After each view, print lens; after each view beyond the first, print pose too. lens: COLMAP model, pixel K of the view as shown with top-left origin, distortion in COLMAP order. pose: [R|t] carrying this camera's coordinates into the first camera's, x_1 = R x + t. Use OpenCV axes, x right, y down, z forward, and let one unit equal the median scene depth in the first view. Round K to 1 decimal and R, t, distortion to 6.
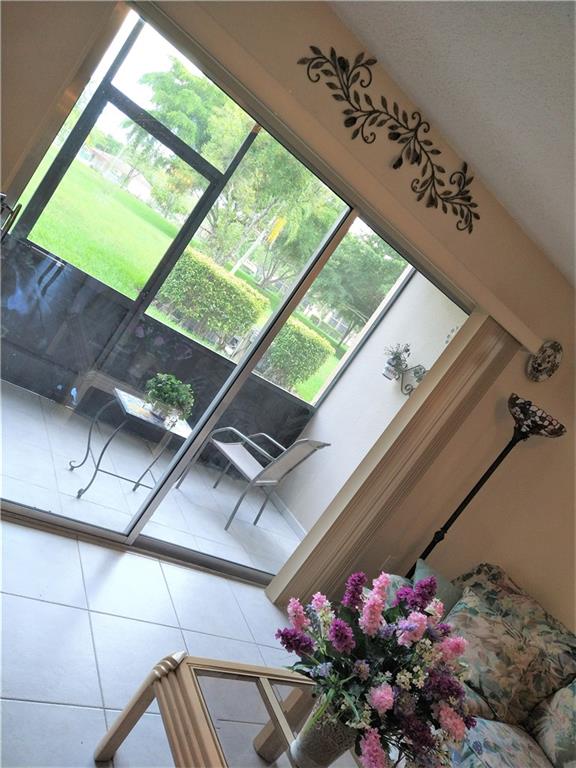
lens RADIAL K [[567.1, 0, 288.0], [0, 567.1, 384.0], [0, 0, 1]] dist [0.086451, -0.157018]
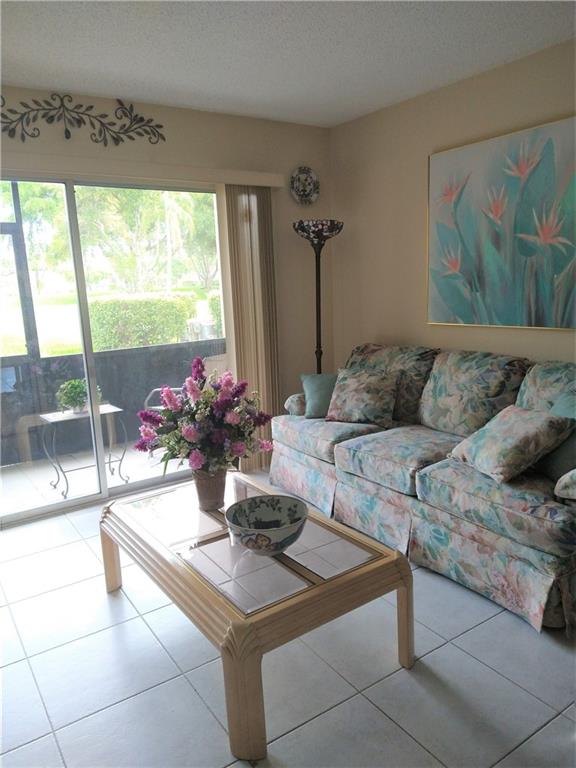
lens RADIAL K [[567.1, 0, 288.0], [0, 567.1, 384.0], [0, 0, 1]] dist [0.086451, -0.157018]
pose [[0.797661, -0.601928, -0.037688, 0.274178], [0.603102, 0.796334, 0.046042, 0.281013], [0.002298, -0.059456, 0.998228, -0.299815]]
